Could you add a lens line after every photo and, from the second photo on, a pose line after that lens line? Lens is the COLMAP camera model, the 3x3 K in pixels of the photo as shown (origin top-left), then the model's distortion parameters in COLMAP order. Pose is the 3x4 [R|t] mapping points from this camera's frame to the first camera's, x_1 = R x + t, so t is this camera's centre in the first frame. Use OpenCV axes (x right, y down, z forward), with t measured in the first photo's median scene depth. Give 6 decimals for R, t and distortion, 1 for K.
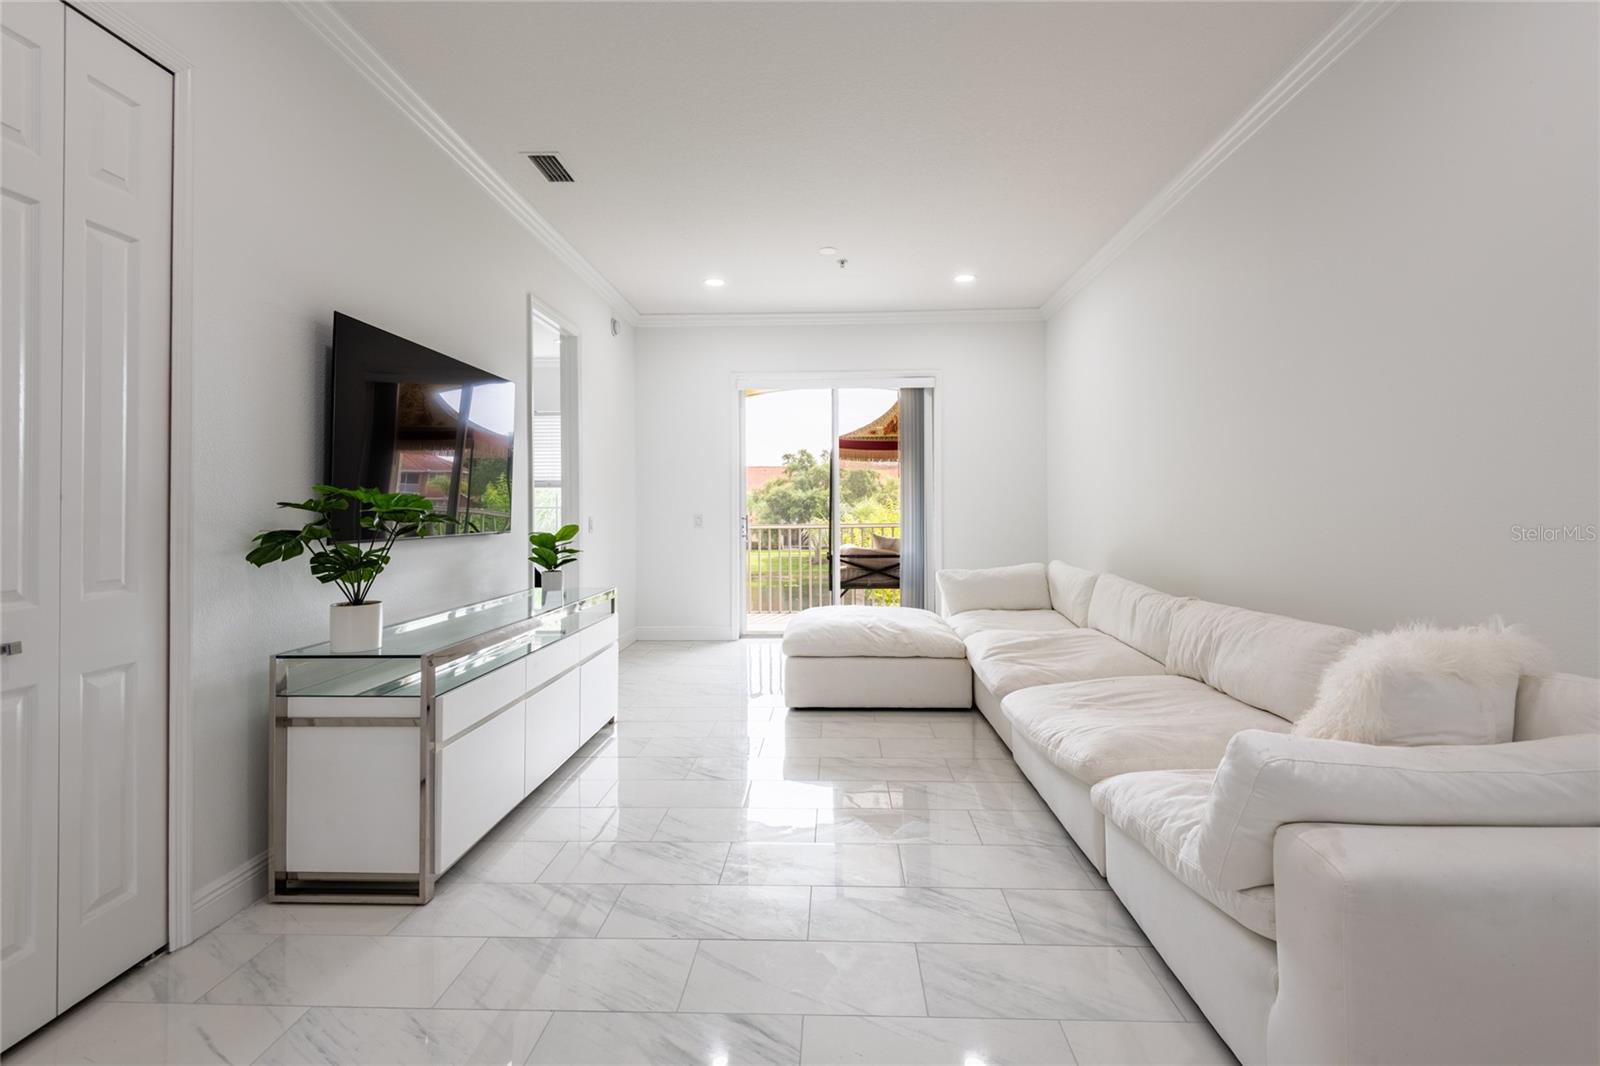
lens RADIAL K [[731.6, 0, 826.7], [0, 731.6, 502.3], [0, 0, 1]] dist [0.000443, -0.000446]
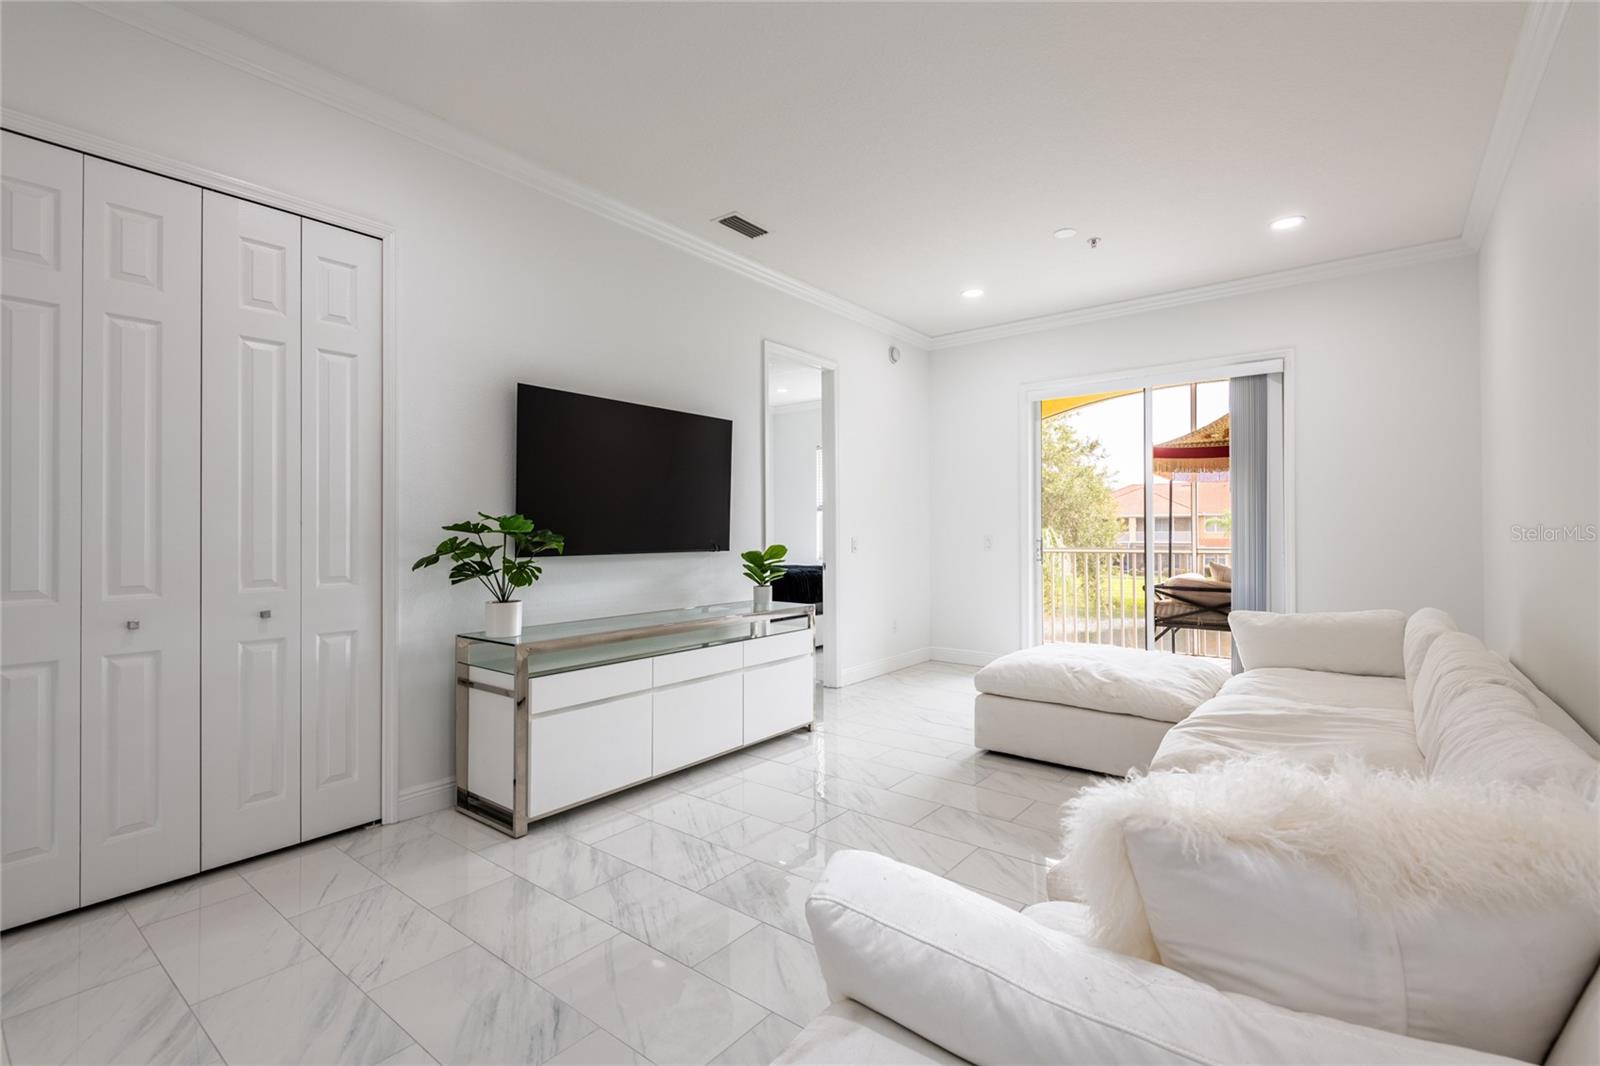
lens RADIAL K [[732.3, 0, 817.5], [0, 732.3, 529.2], [0, 0, 1]] dist [0.021310, -0.000327]
pose [[0.803400, 0.000023, -0.595440, 0.363901], [0.004503, 0.999971, 0.006114, 0.000066], [0.595423, -0.007593, 0.803376, 0.156099]]
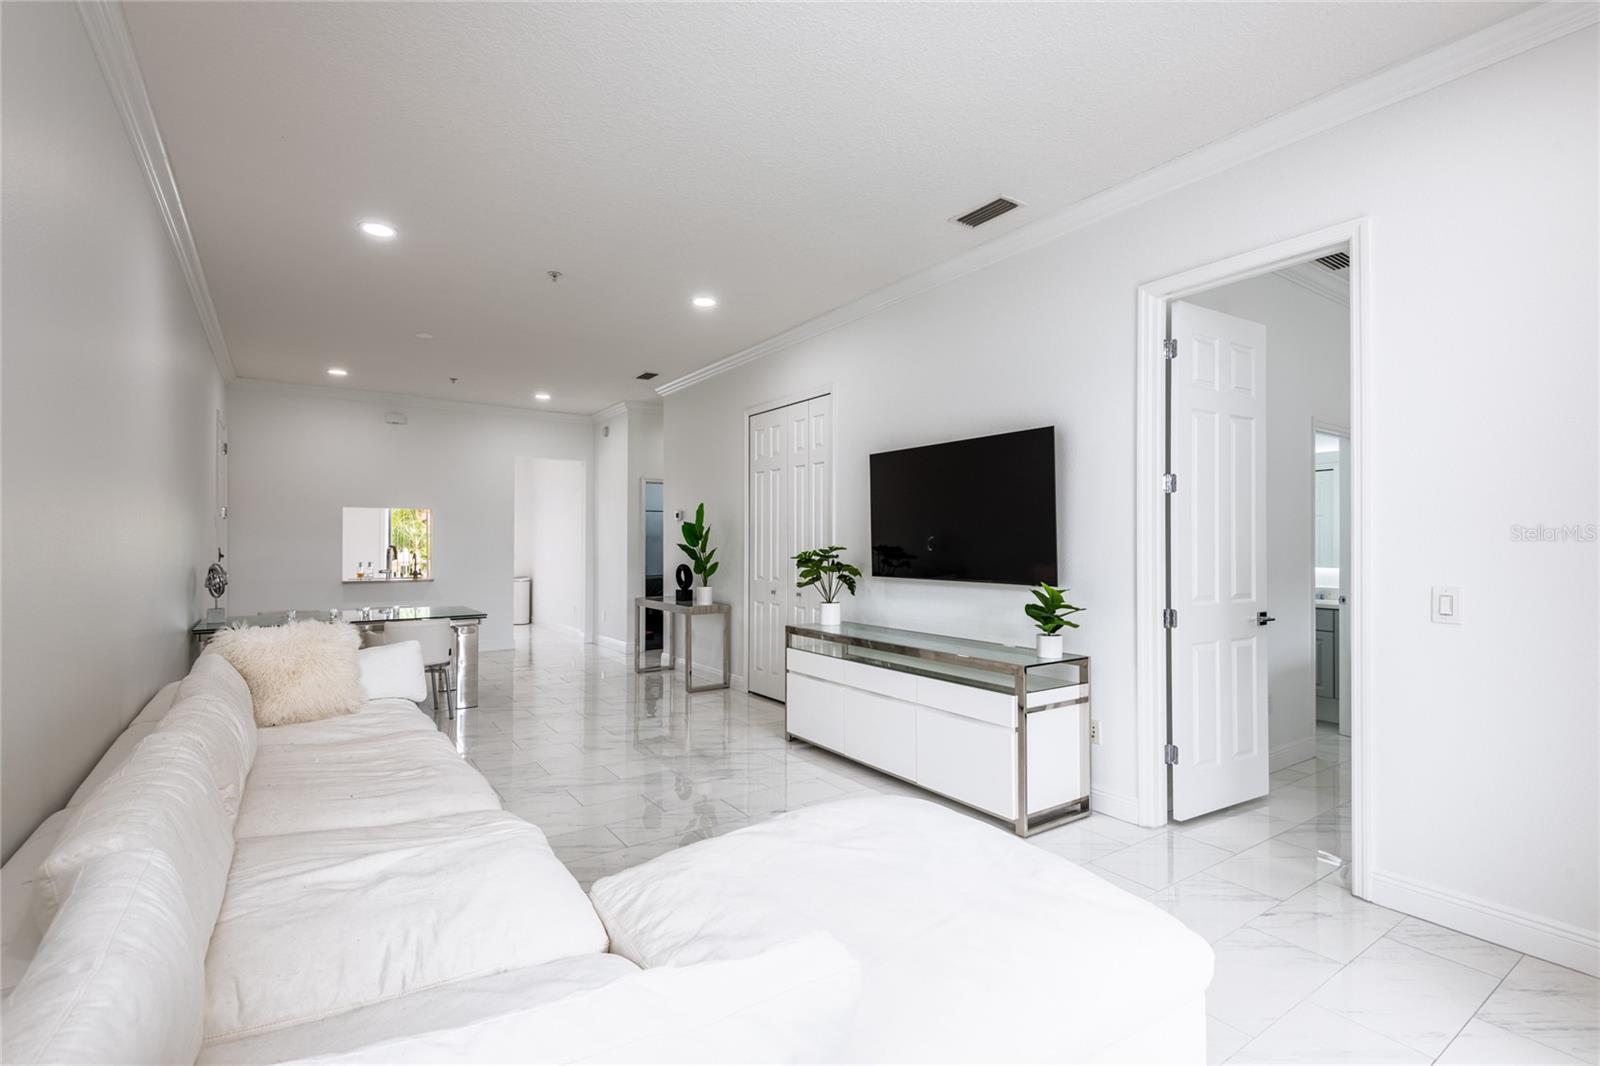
lens RADIAL K [[732.3, 0, 817.5], [0, 732.3, 529.2], [0, 0, 1]] dist [0.021310, -0.000327]
pose [[-0.804656, -0.008002, -0.593687, 0.370519], [0.011218, 0.999526, -0.028677, -0.005060], [0.593635, -0.029735, -0.804185, 1.562684]]
